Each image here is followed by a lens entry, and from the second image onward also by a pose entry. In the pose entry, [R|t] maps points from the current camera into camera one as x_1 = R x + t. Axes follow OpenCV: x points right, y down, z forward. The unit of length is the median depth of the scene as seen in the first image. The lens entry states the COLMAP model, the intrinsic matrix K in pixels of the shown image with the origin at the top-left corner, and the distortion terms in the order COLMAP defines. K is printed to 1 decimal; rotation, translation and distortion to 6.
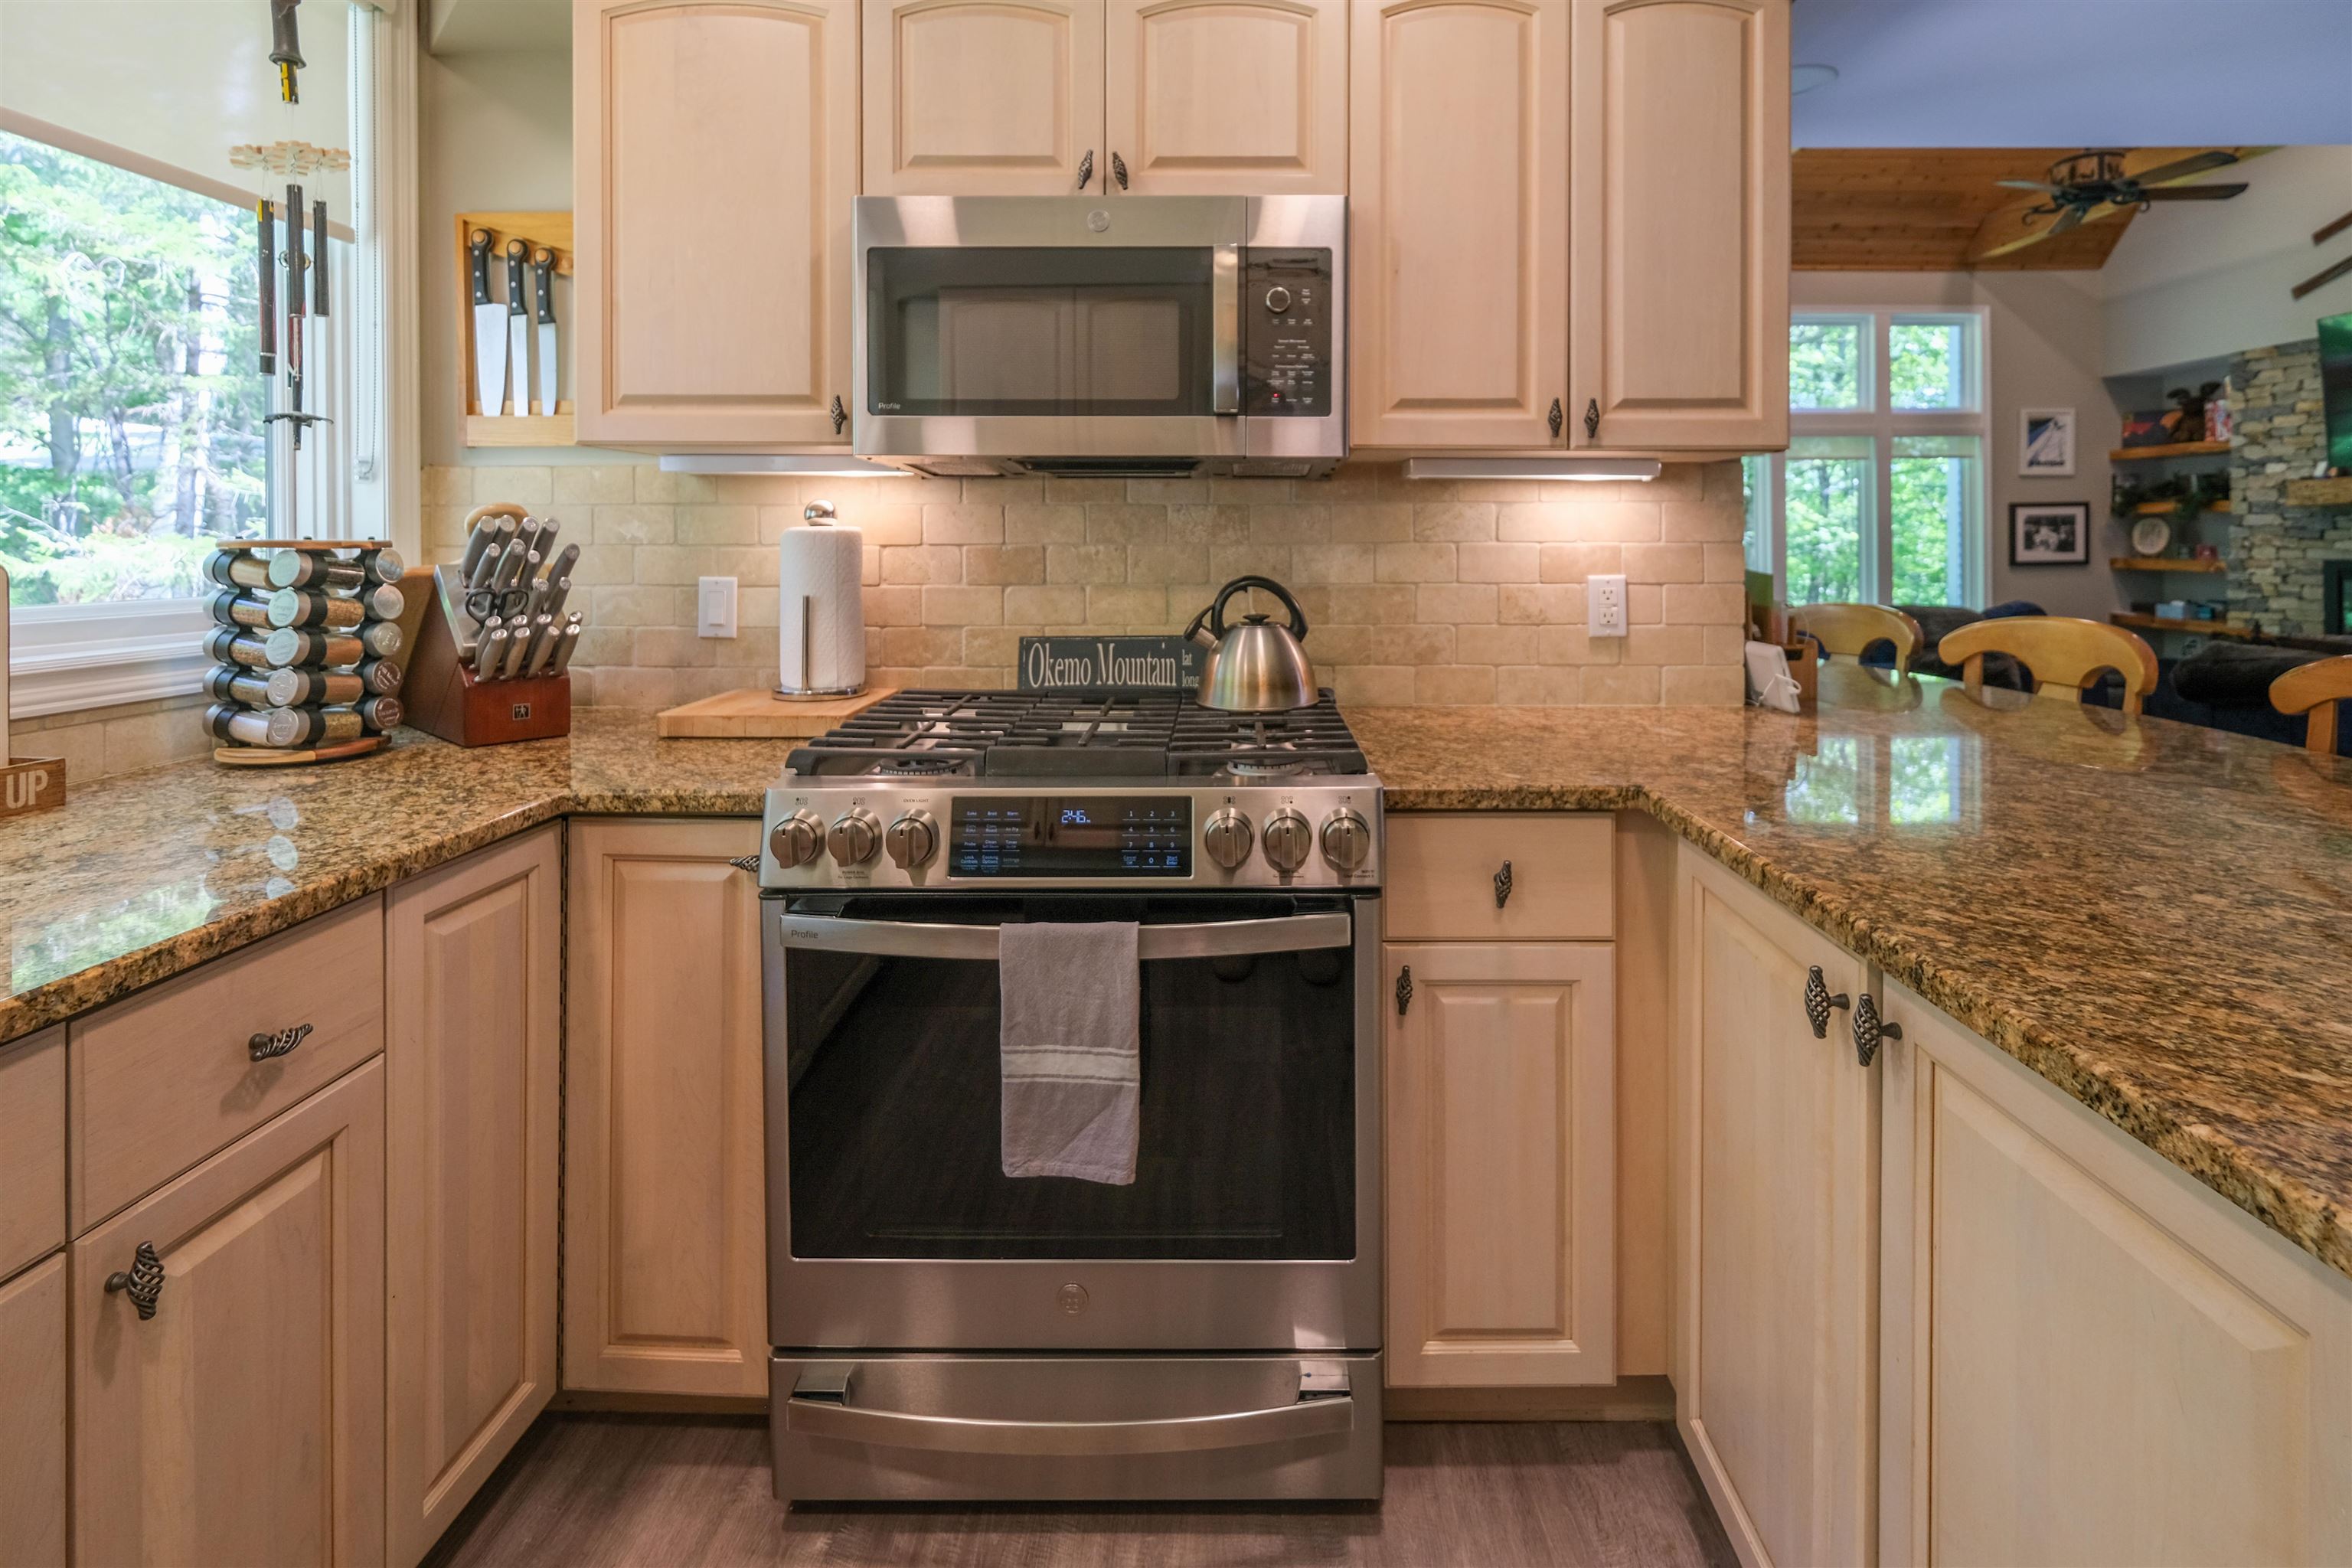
lens RADIAL K [[1086.6, 0, 1223.1], [0, 1086.6, 547.9], [0, 0, 1]] dist [0.000265, -0.001105]
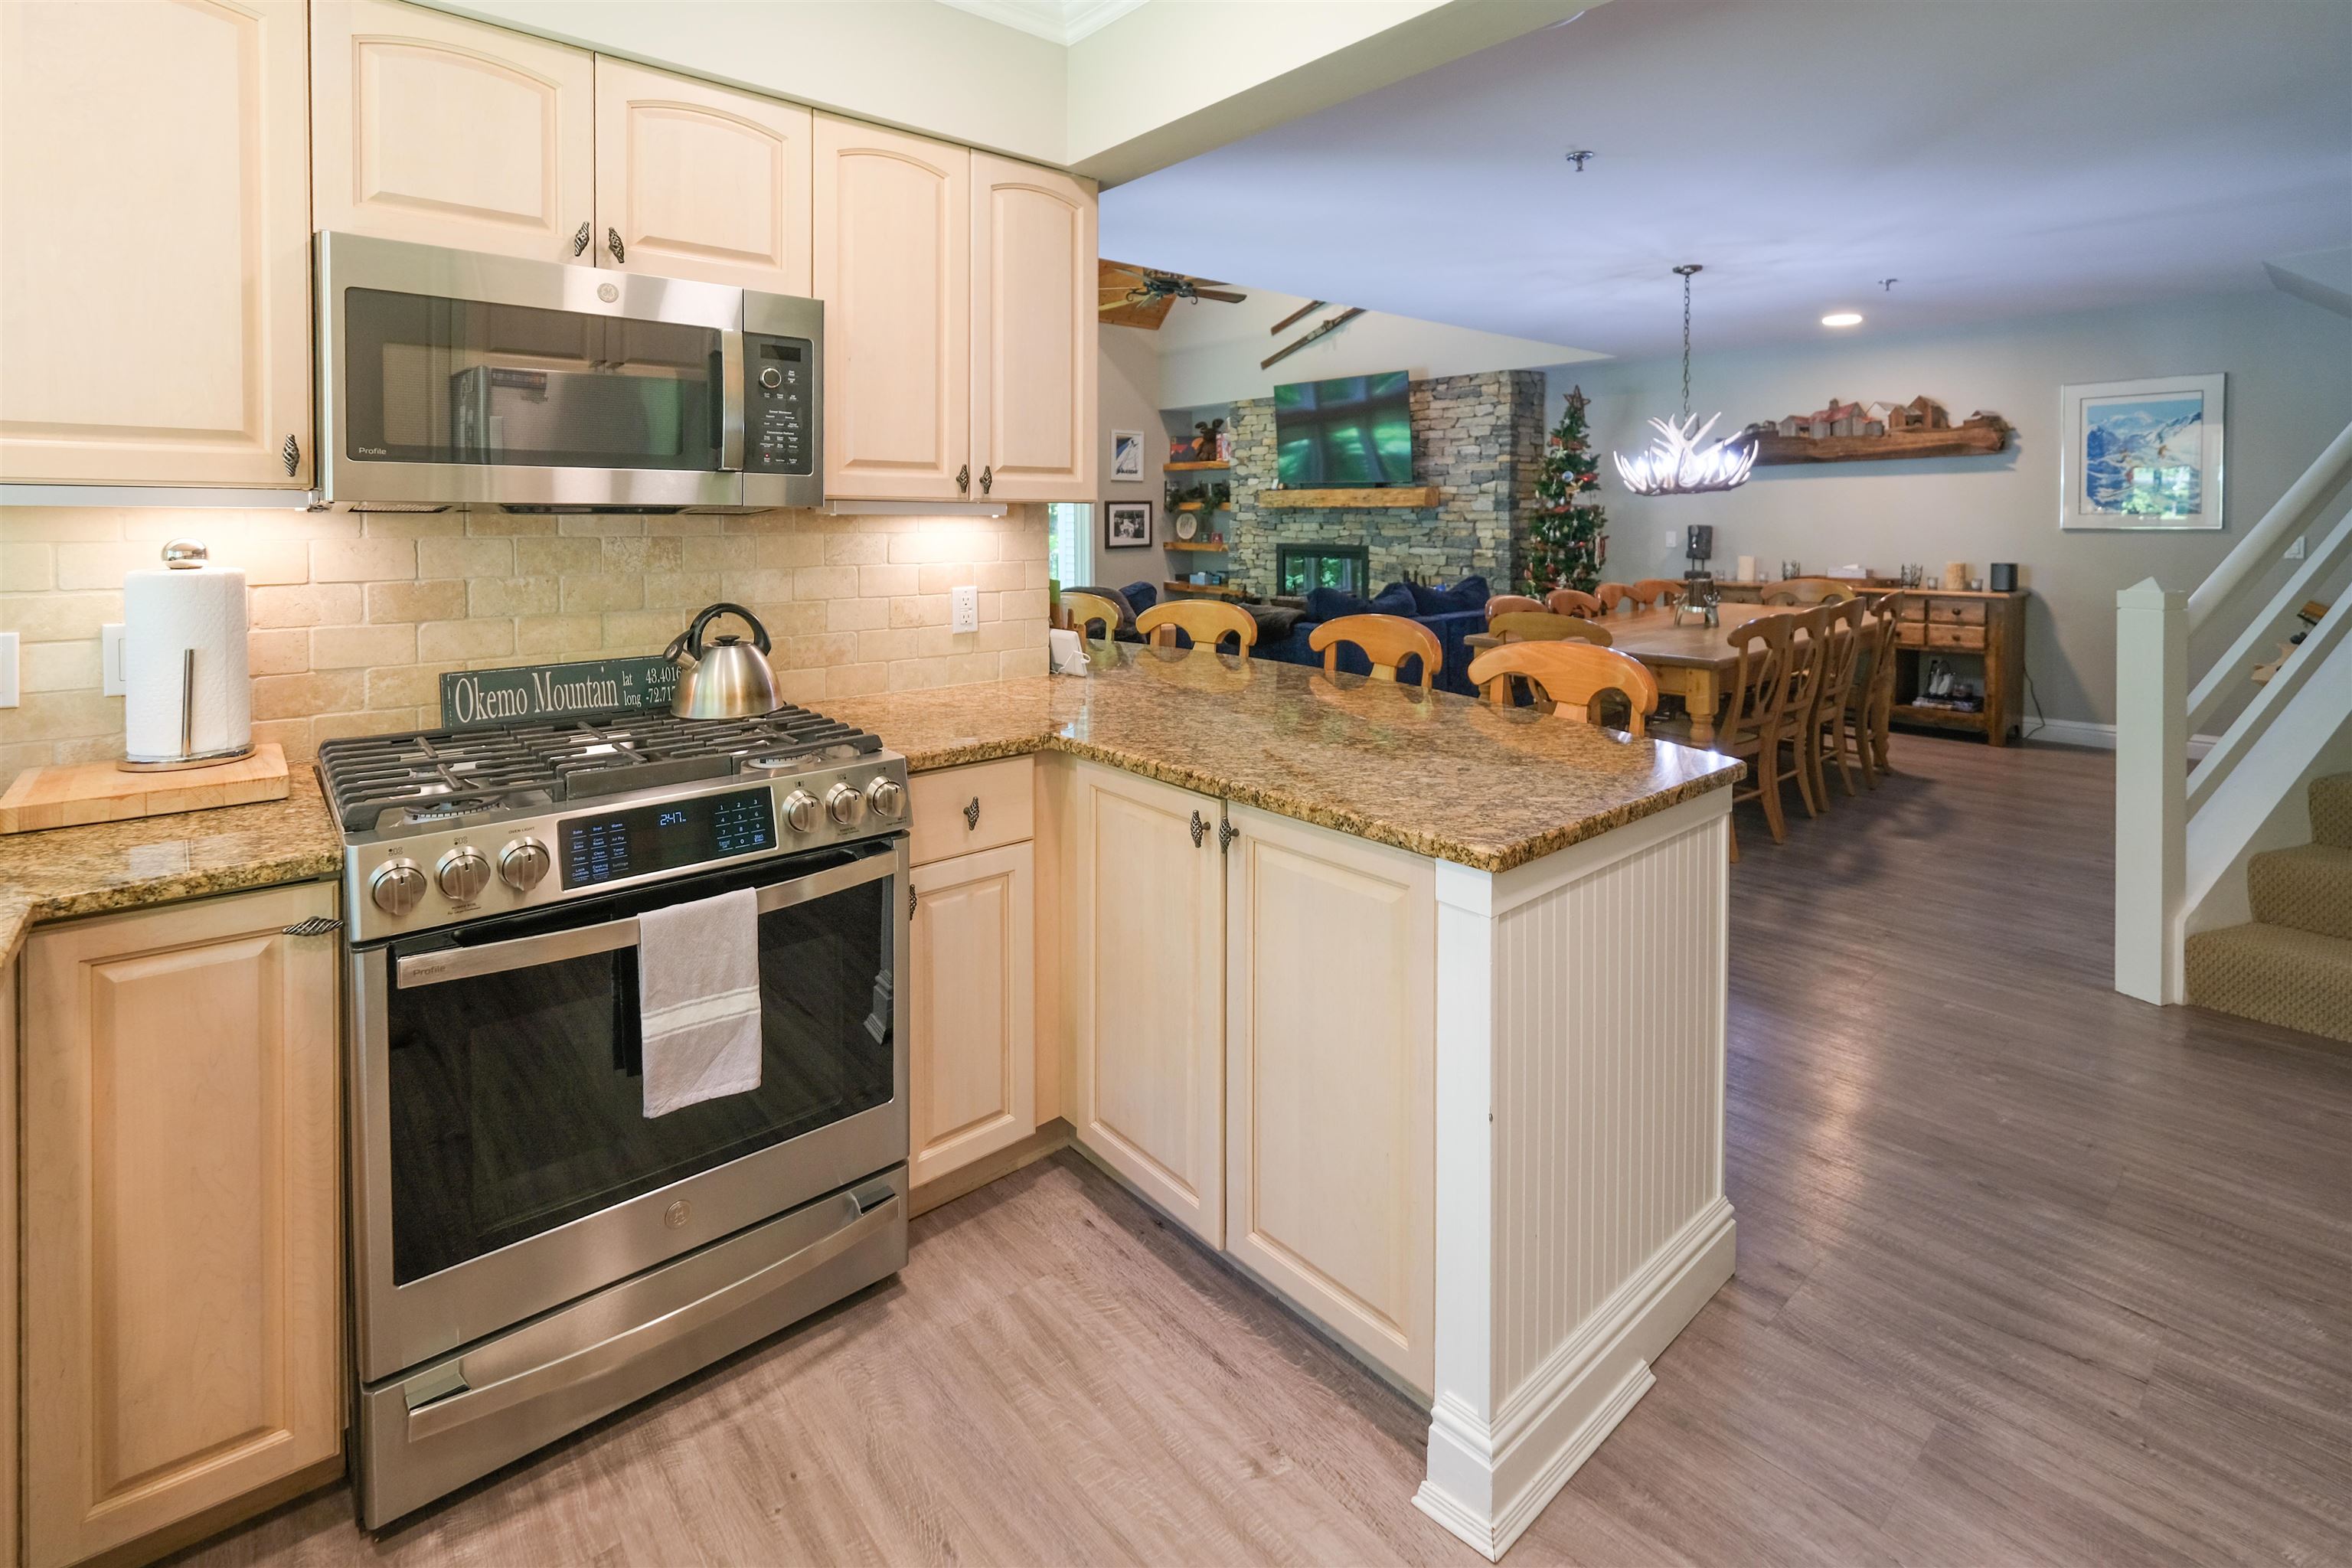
lens RADIAL K [[1086.6, 0, 1187.1], [0, 1086.6, 542.3], [0, 0, 1]] dist [0.000265, -0.001105]
pose [[0.743711, -0.011951, 0.668394, -0.098190], [0.001545, 0.999868, 0.016160, -0.014786], [-0.668499, -0.010986, 0.743632, -0.051969]]
